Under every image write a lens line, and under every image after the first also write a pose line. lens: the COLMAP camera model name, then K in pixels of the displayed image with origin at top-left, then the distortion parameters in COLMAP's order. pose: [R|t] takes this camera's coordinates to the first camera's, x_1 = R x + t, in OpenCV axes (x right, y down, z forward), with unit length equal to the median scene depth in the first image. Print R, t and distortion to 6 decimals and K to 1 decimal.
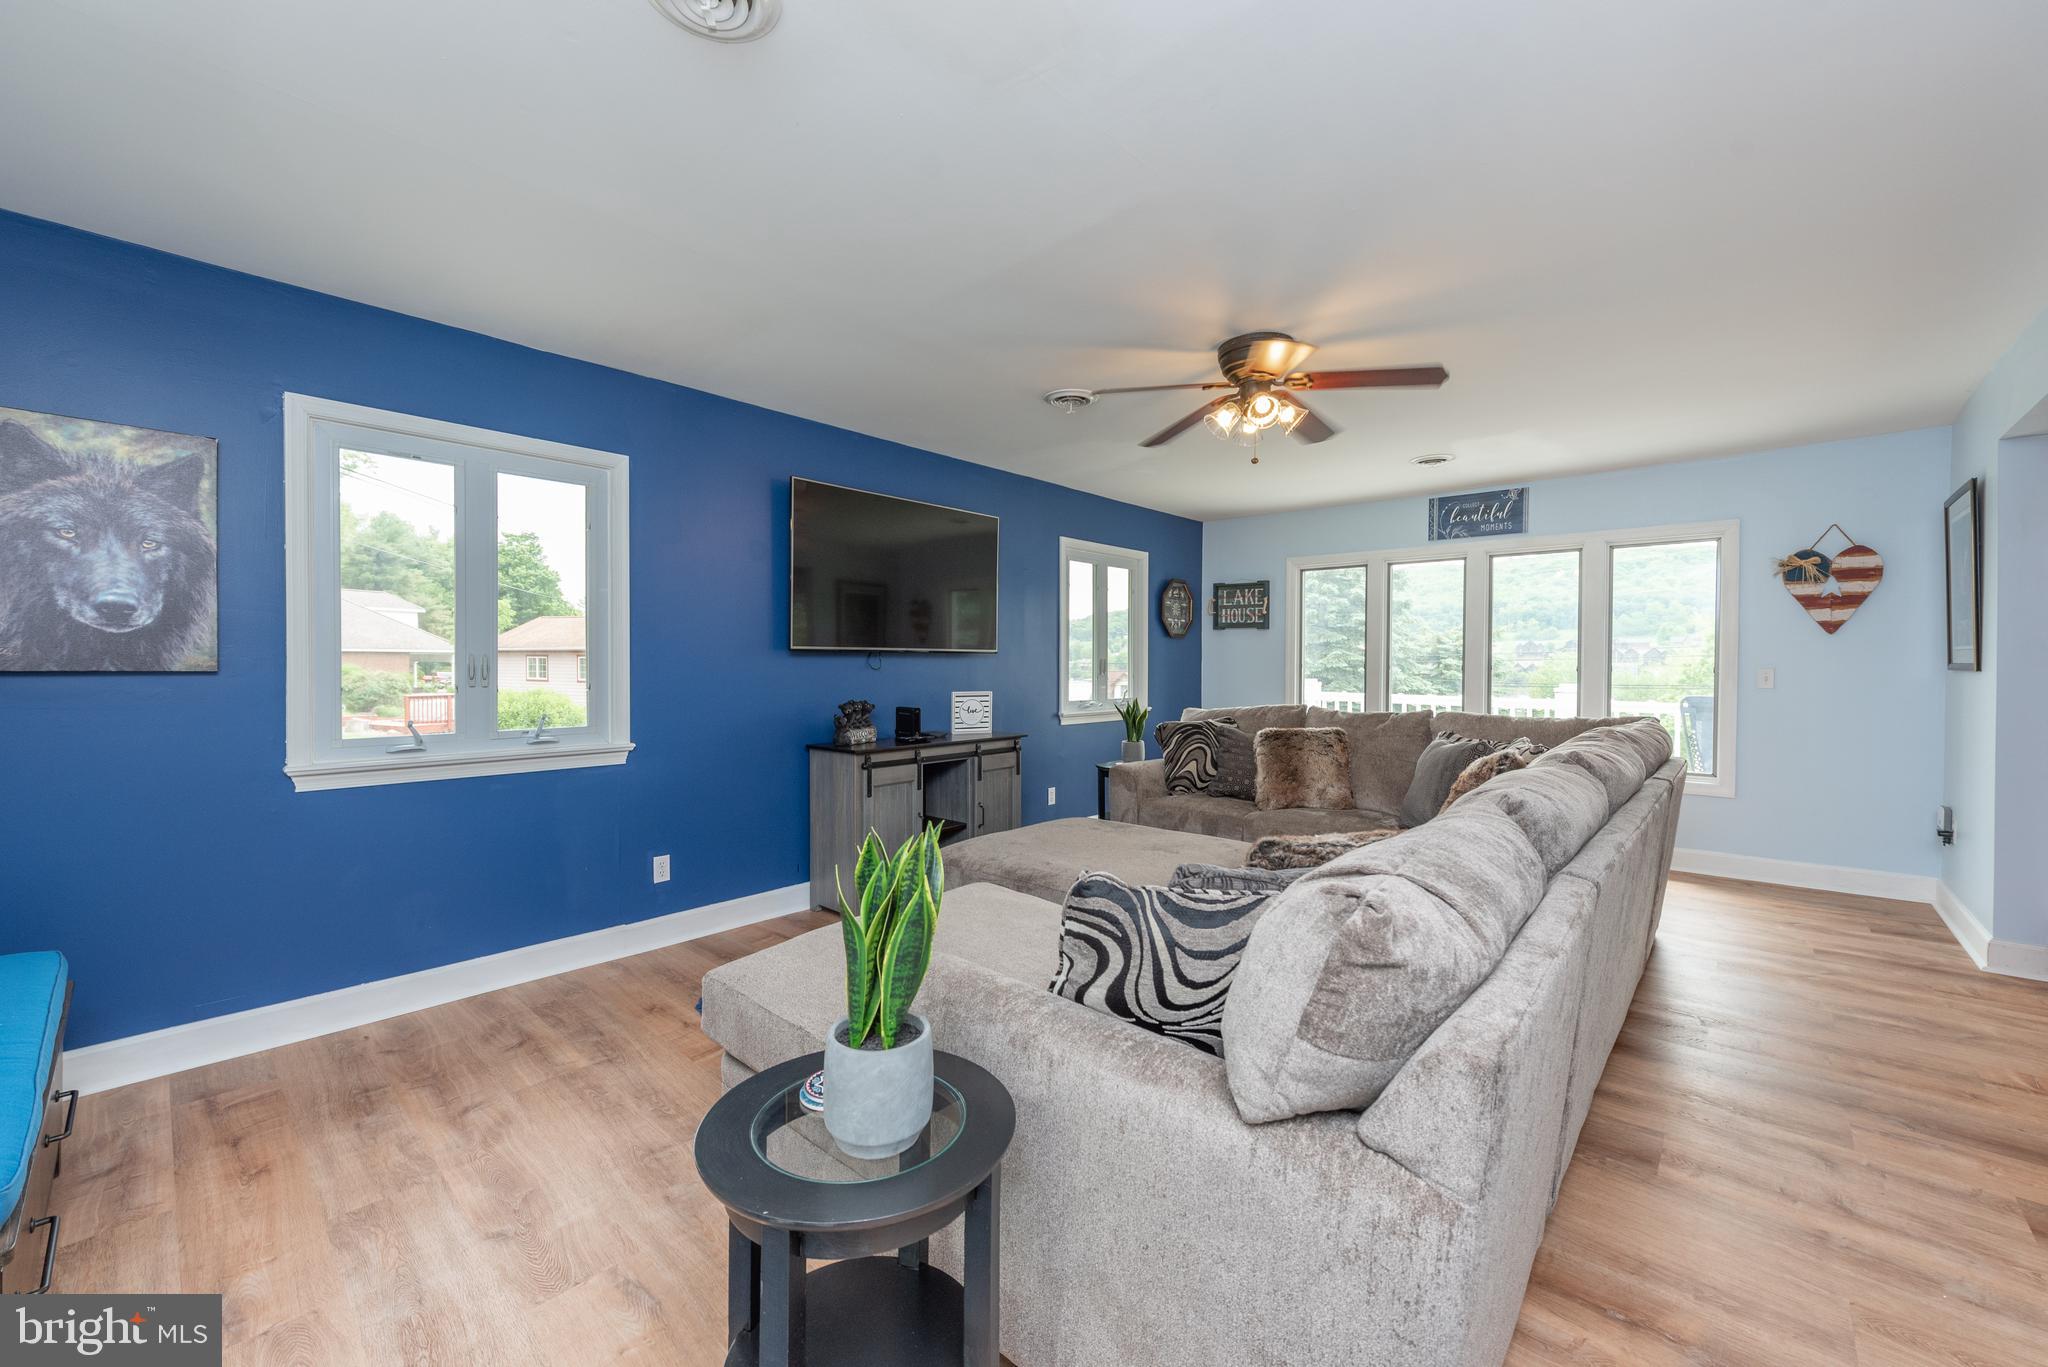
lens RADIAL K [[796.3, 0, 1020.3], [0, 796.3, 672.6], [0, 0, 1]] dist [0.000378, -0.000037]
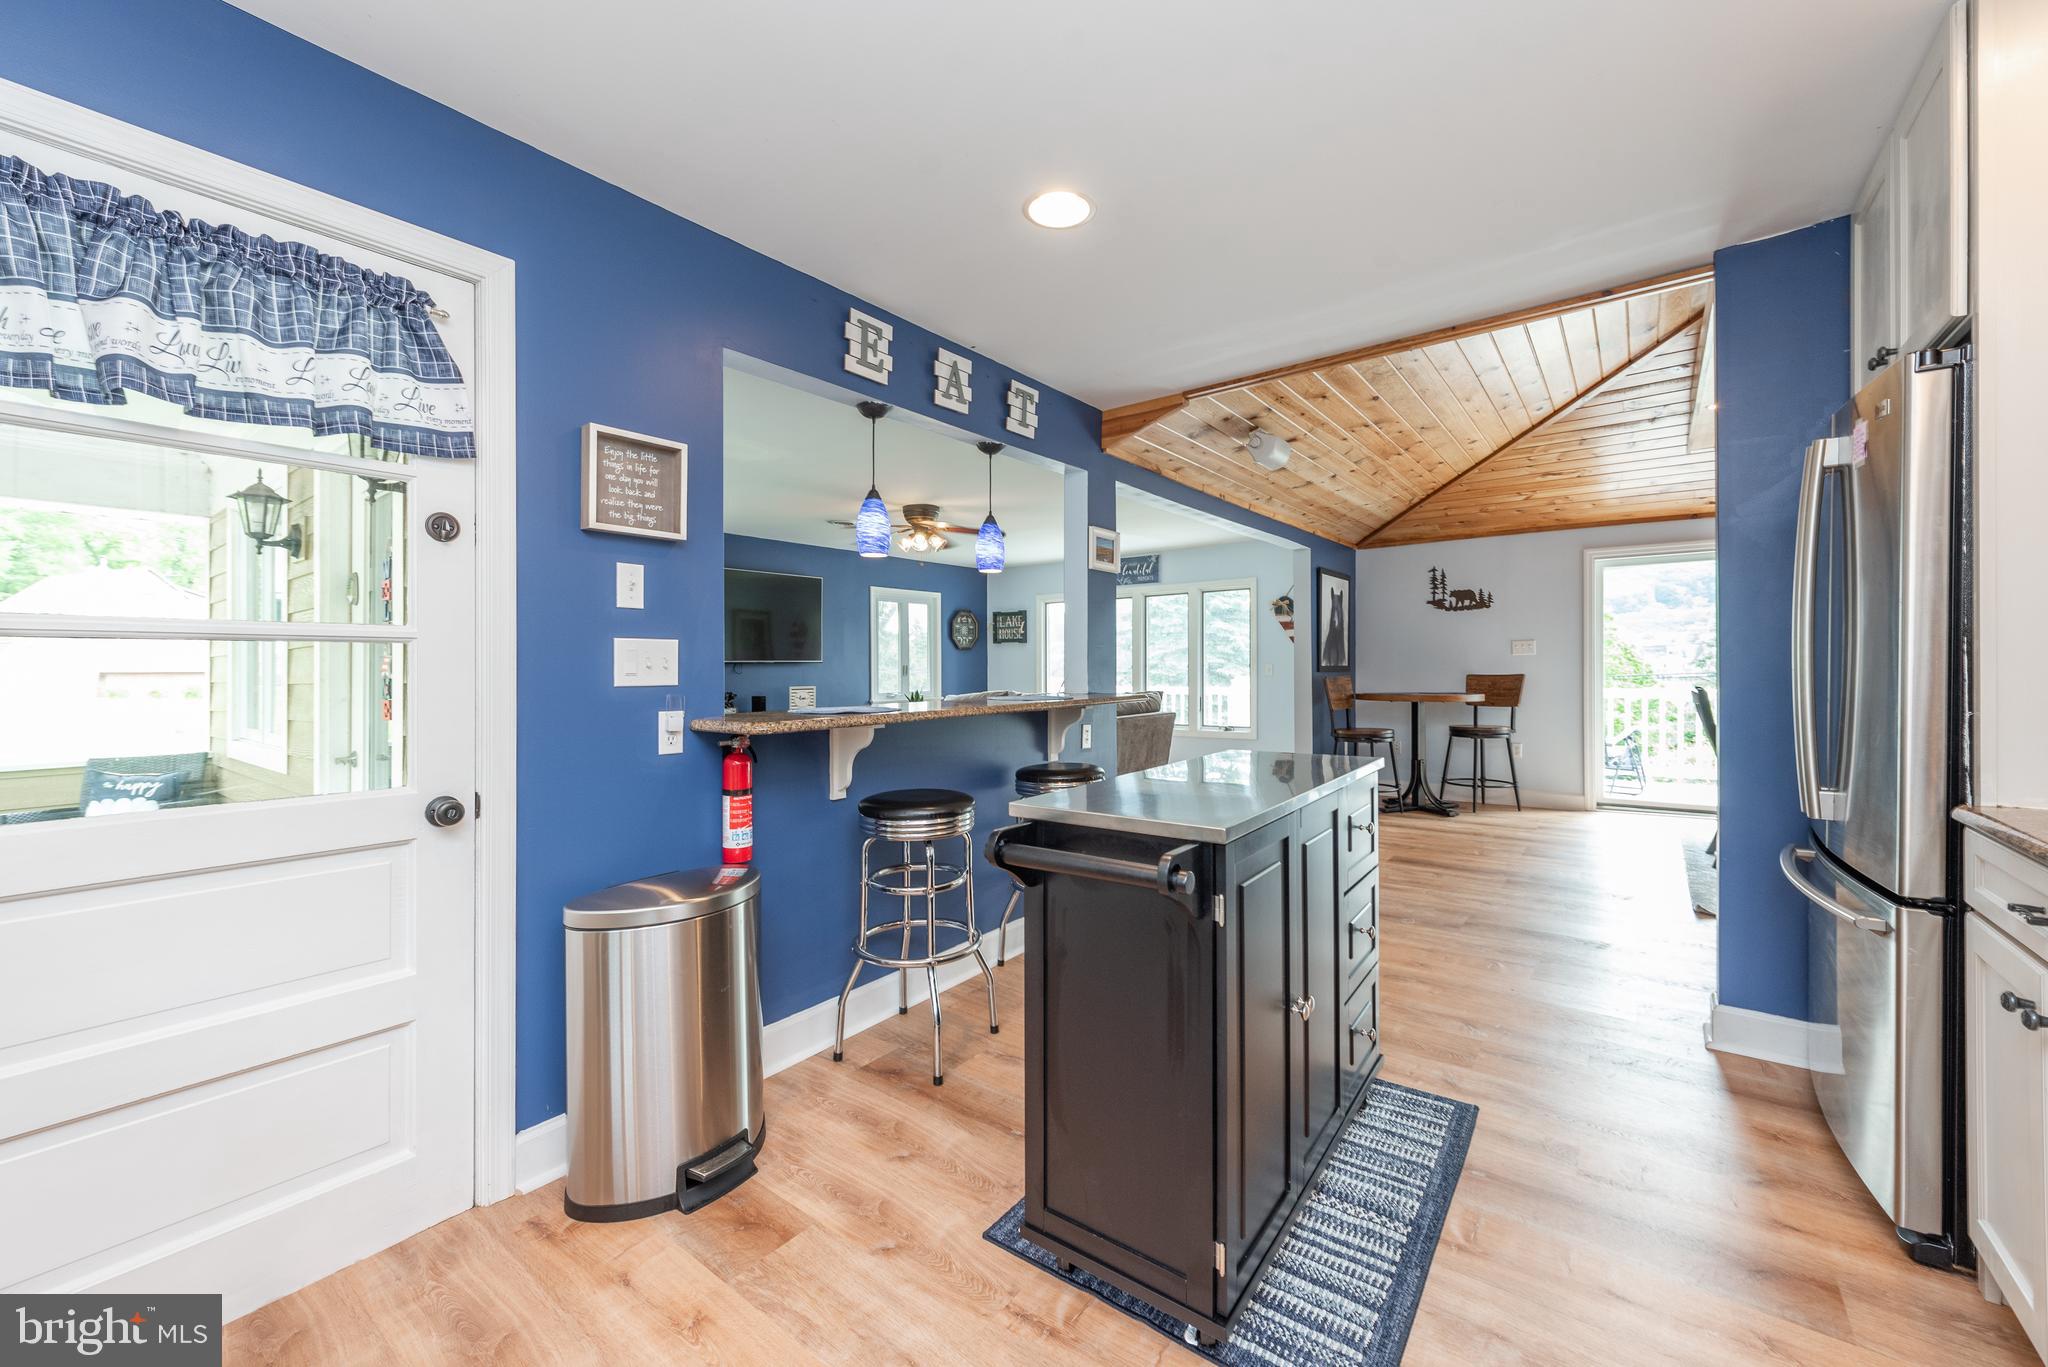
lens RADIAL K [[796.3, 0, 1020.3], [0, 796.3, 672.6], [0, 0, 1]] dist [0.000378, -0.000037]
pose [[0.996555, -0.018411, 0.080861, 0.208811], [0.019025, 0.999796, -0.006828, 0.012132], [-0.080719, 0.008343, 0.996702, -0.556451]]
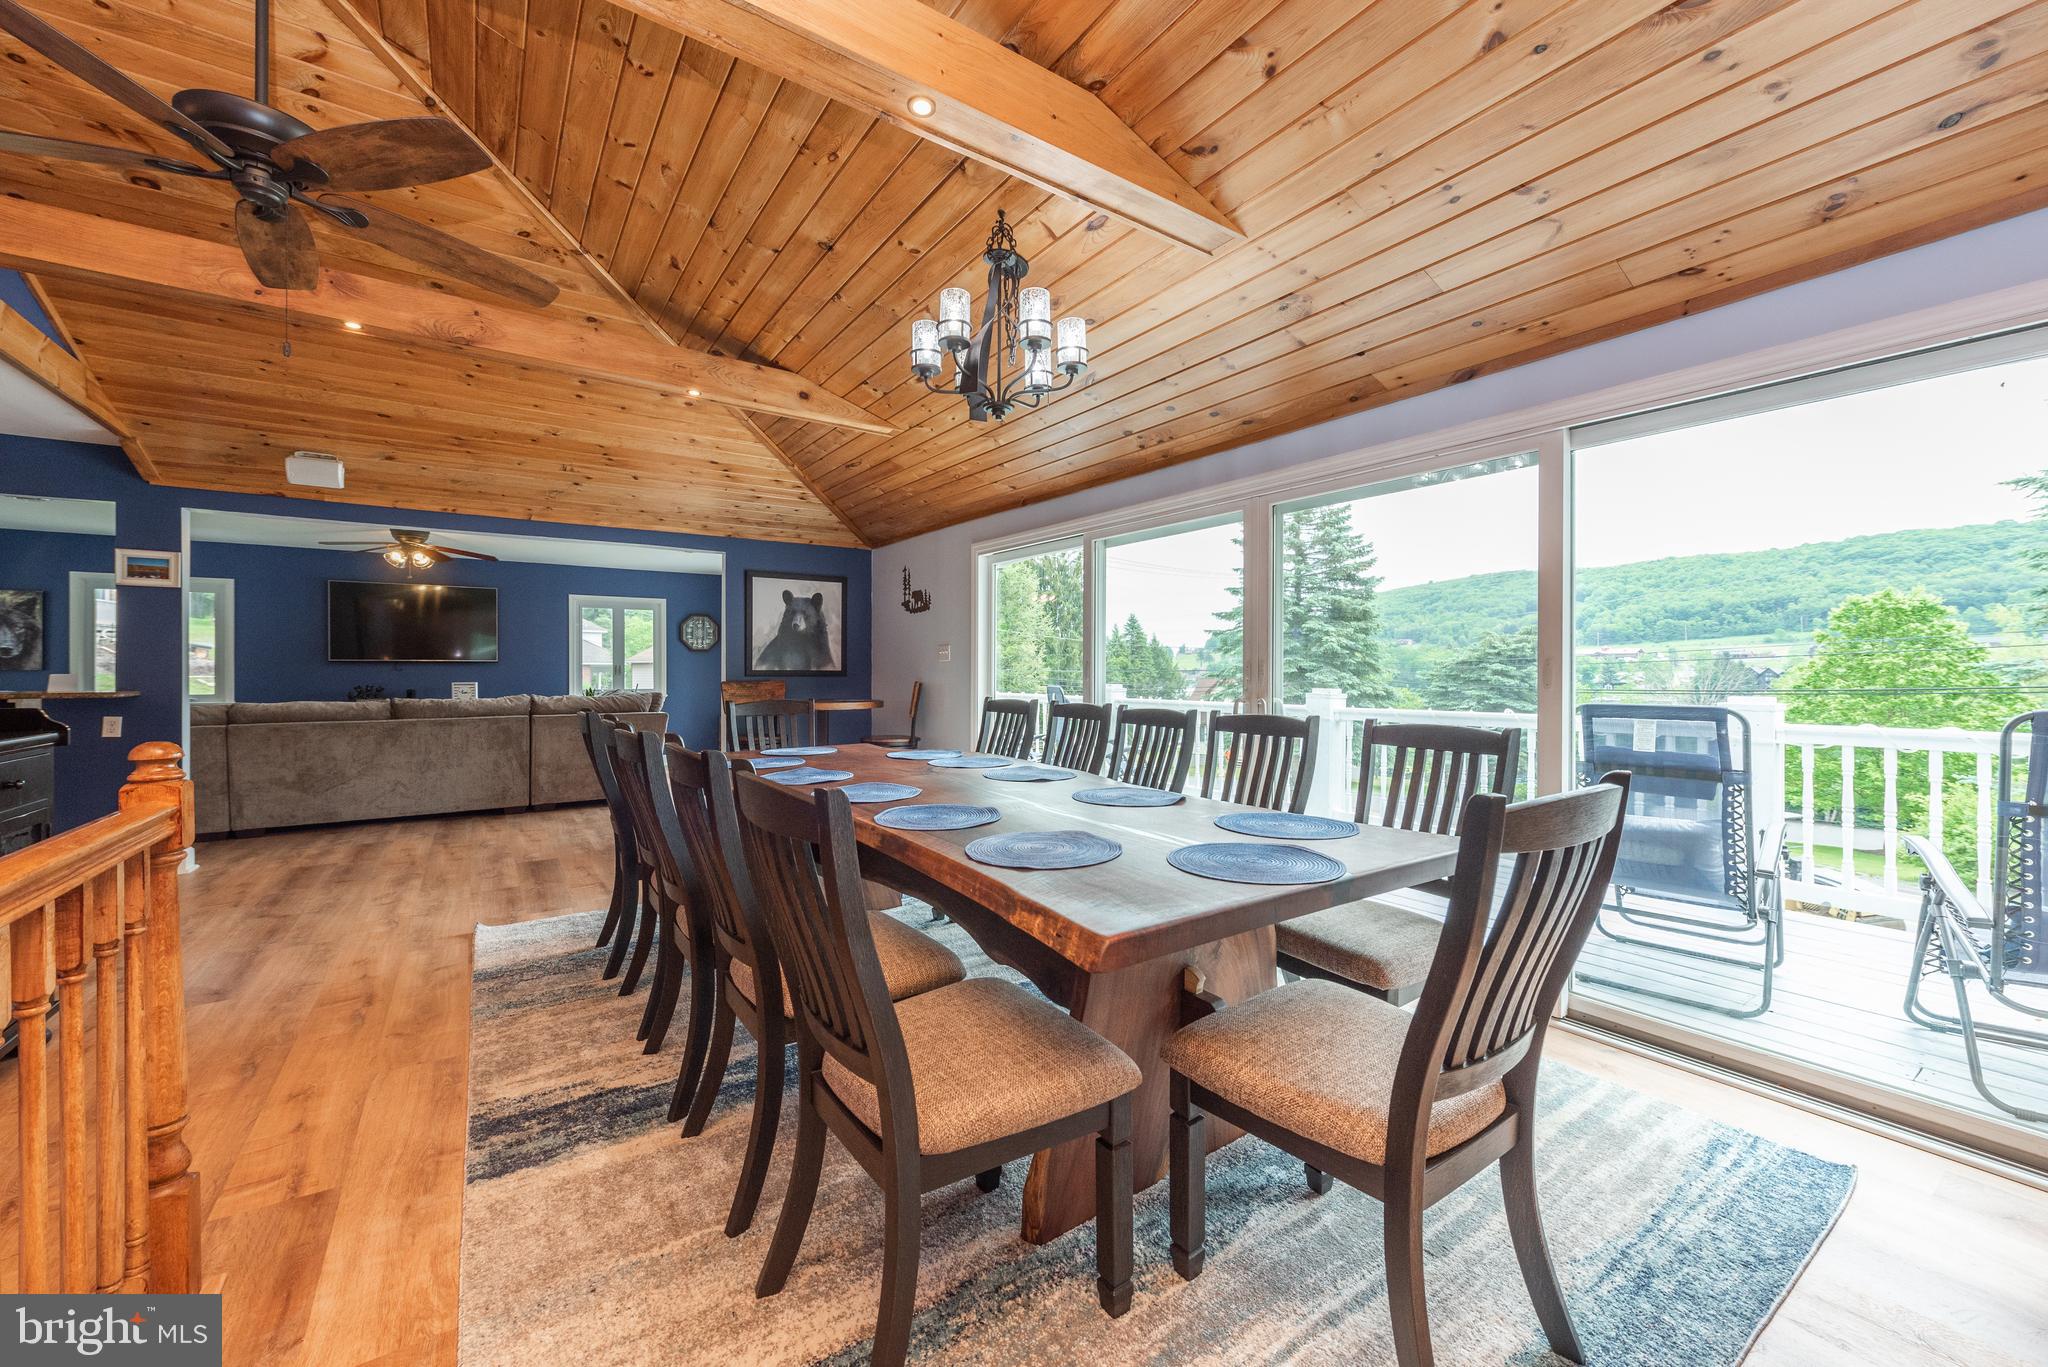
lens RADIAL K [[796.2, 0, 1023.7], [0, 796.2, 685.4], [0, 0, 1]] dist [0.000430, 0.000006]
pose [[0.975443, -0.001385, -0.220246, 1.414102], [0.001797, 0.999997, 0.001671, 0.025000], [0.220243, -0.002026, 0.975443, -0.477863]]
